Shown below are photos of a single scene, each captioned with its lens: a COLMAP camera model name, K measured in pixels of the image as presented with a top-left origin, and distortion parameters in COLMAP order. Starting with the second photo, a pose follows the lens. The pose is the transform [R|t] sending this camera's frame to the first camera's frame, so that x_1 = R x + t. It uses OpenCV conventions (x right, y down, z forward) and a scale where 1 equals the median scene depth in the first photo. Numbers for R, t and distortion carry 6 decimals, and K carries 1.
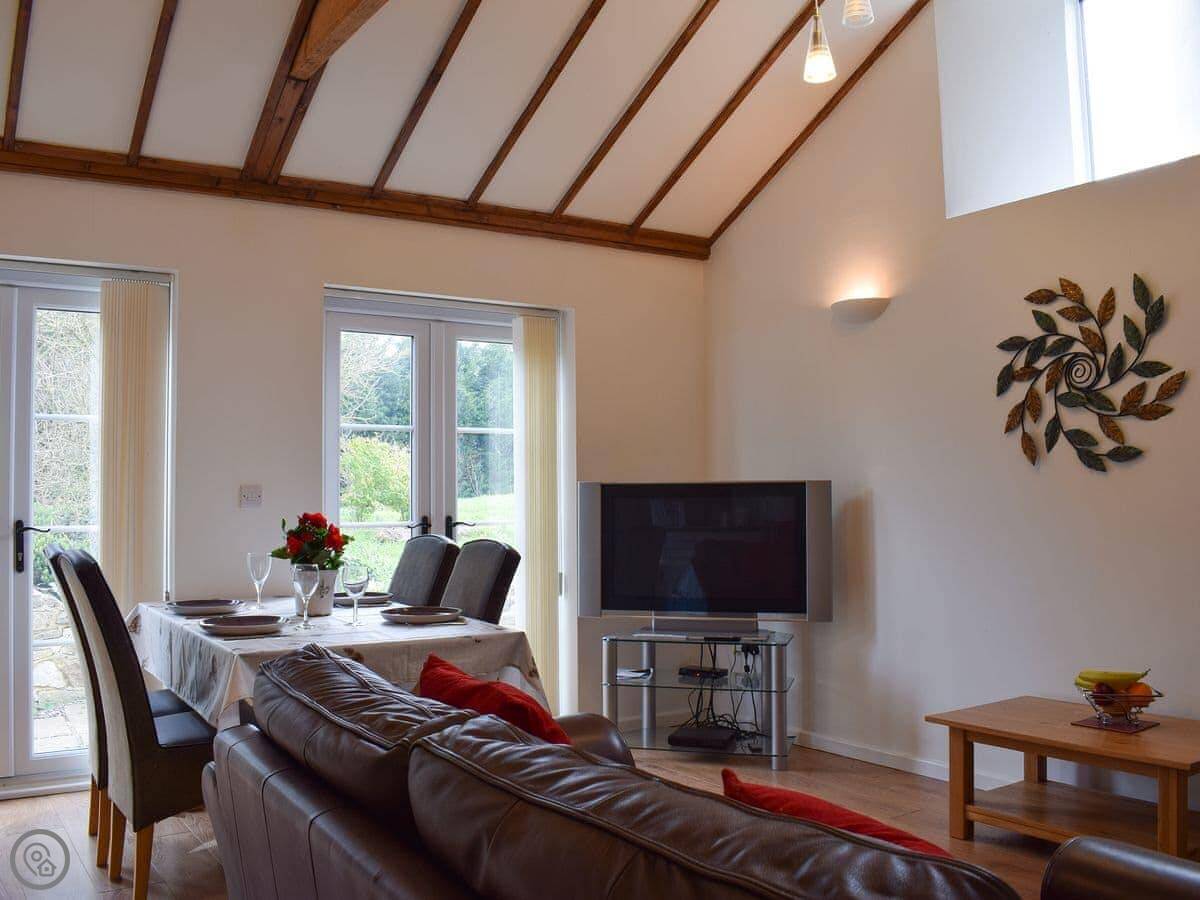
lens RADIAL K [[1117.1, 0, 600.0], [0, 1117.1, 450.0], [0, 0, 1]] dist [-0.009423, -0.226495]
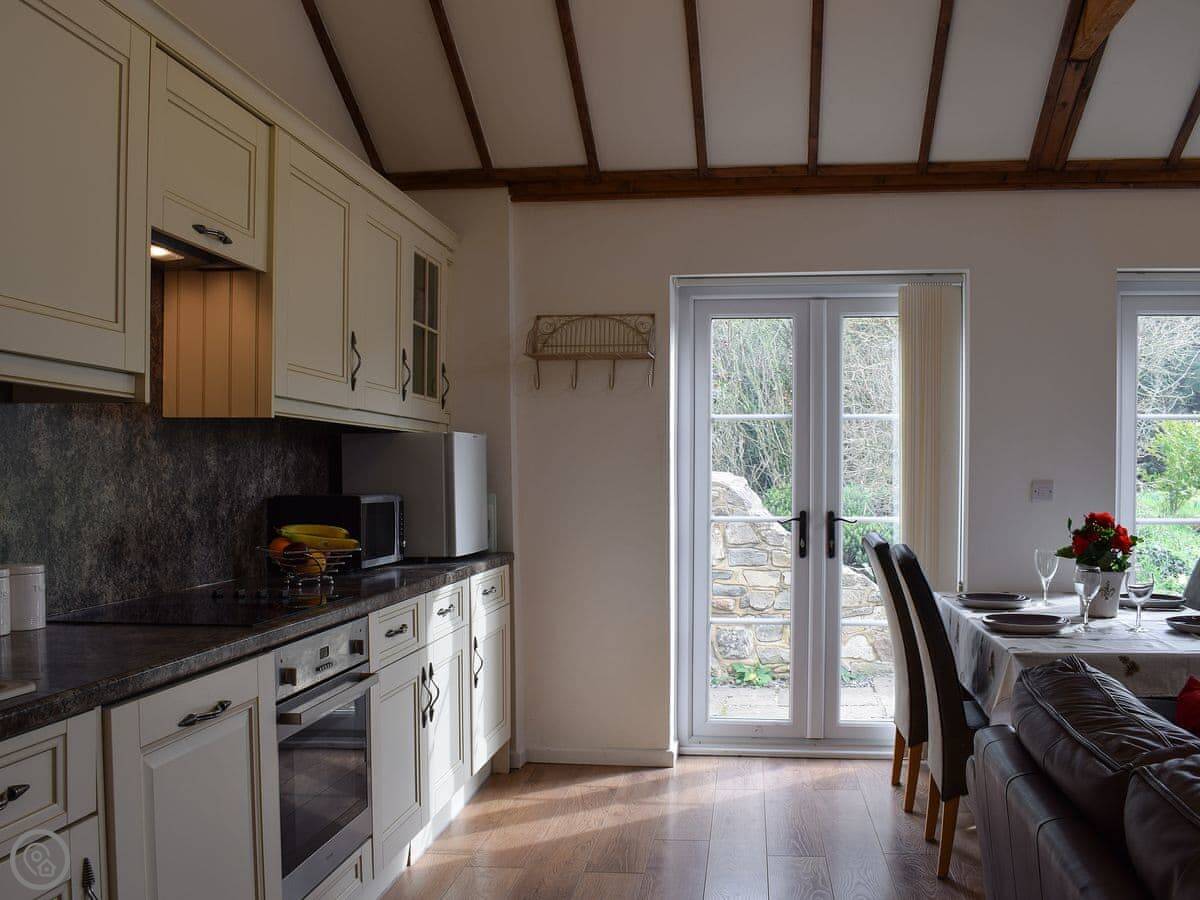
lens RADIAL K [[1148.1, 0, 601.4], [0, 1148.1, 524.0], [0, 0, 1]] dist [-0.002490, -0.105256]
pose [[0.763368, 0.020649, -0.645634, 0.068478], [0.041440, 0.995865, 0.080847, -0.038508], [0.644633, -0.088471, 0.759356, -0.064246]]
